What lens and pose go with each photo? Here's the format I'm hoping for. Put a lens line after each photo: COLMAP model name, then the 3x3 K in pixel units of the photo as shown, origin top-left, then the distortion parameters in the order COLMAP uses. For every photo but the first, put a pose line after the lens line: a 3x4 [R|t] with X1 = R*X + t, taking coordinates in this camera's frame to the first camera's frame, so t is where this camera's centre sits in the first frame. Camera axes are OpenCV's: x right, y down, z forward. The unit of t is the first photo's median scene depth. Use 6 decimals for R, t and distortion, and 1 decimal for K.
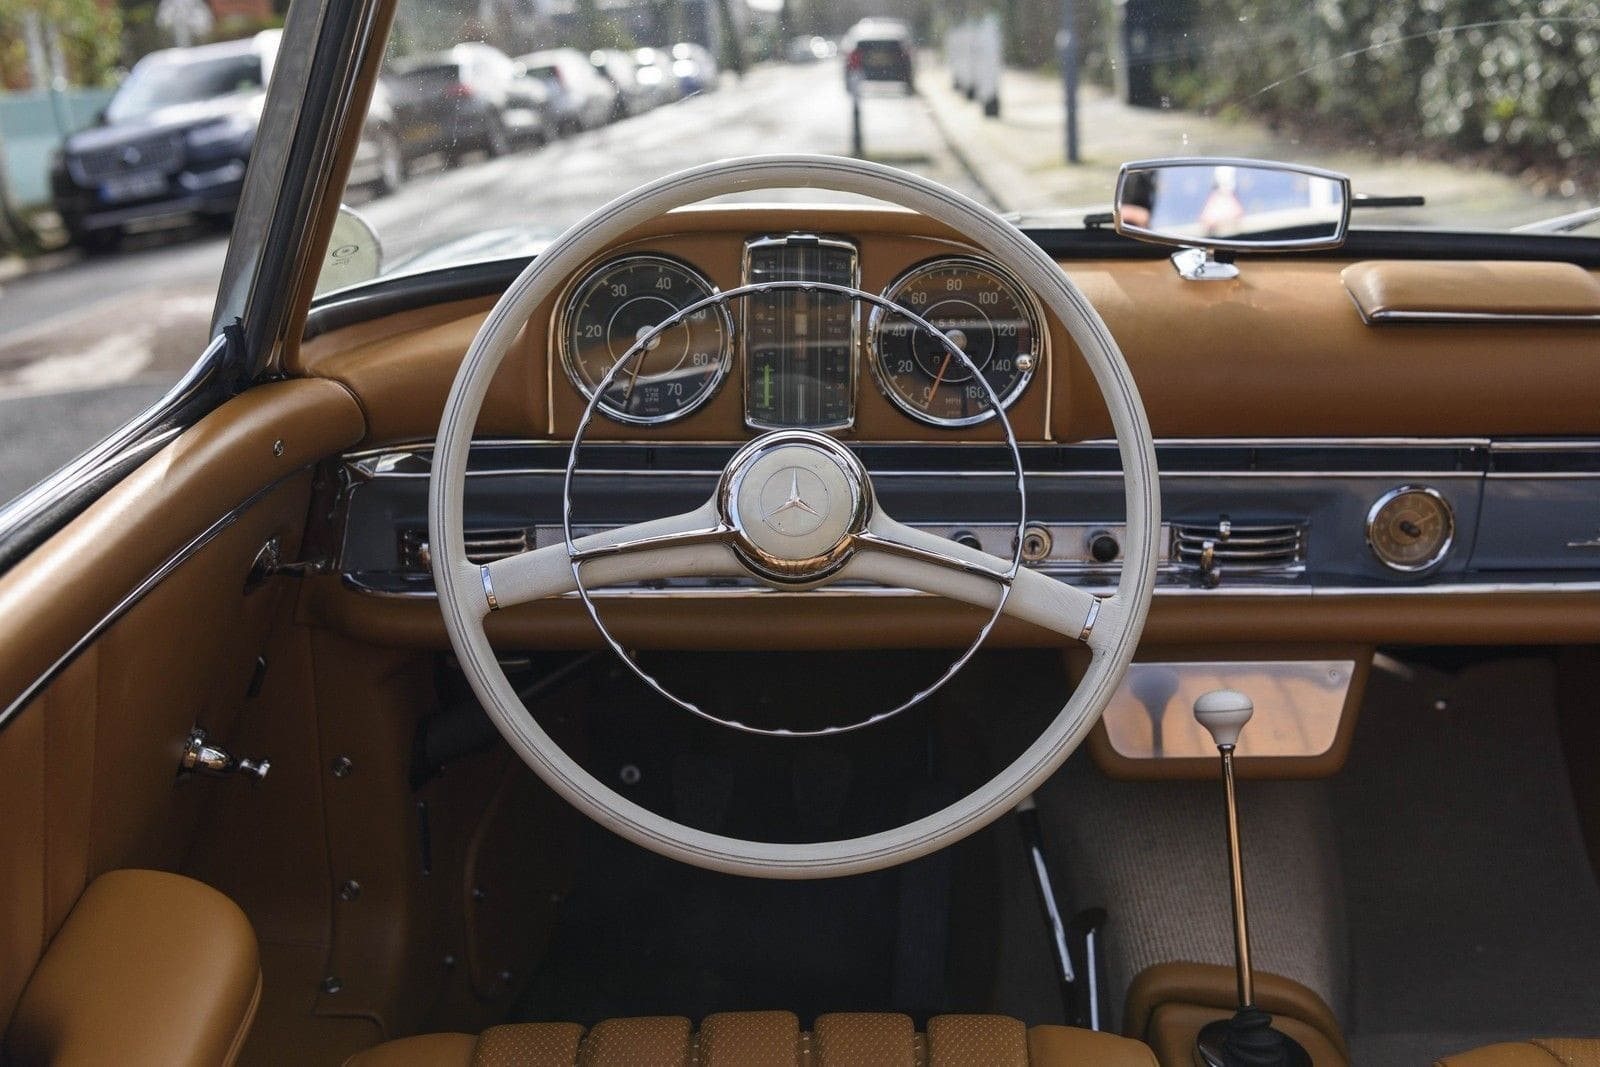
lens RADIAL K [[2371.2, 0, 800.0], [0, 2371.2, 533.5], [0, 0, 1]] dist [0.009181, -0.044171]
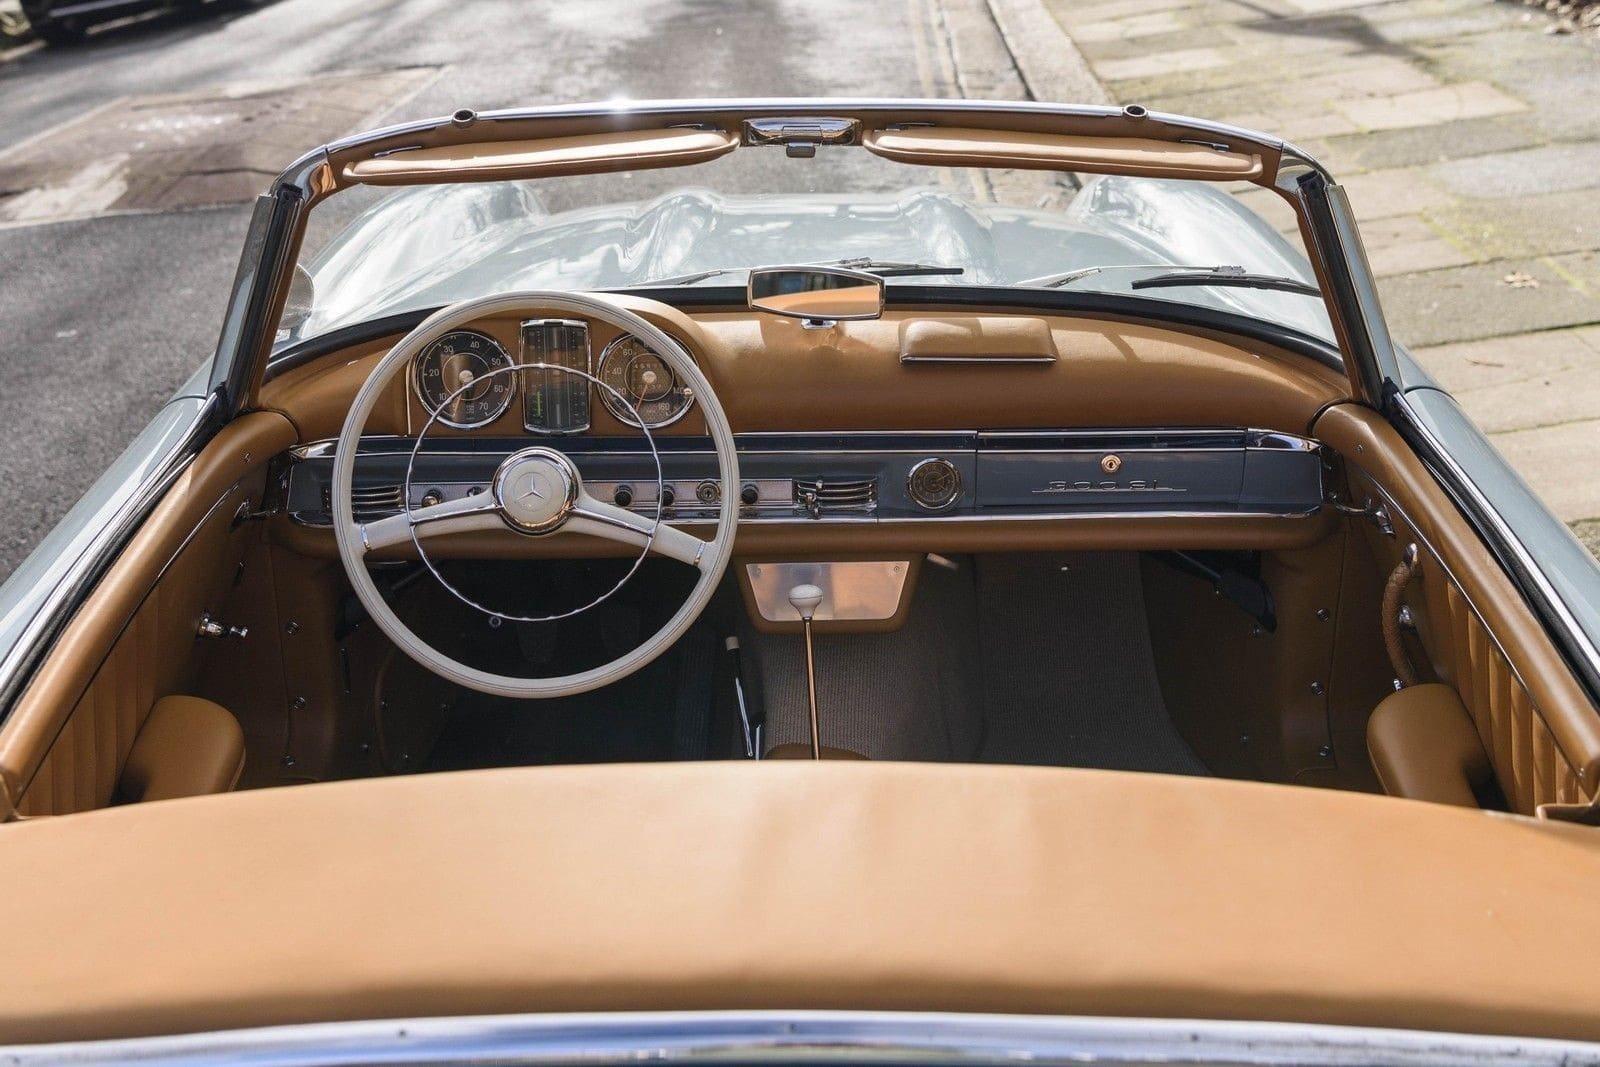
lens RADIAL K [[2687.4, 0, 781.5], [0, 2687.4, 501.9], [0, 0, 1]] dist [0.017583, -0.092598]
pose [[0.999678, -0.005585, -0.024754, 0.209769], [0.007570, 0.996700, 0.080826, -0.149423], [0.024221, -0.080987, 0.996421, -0.914485]]
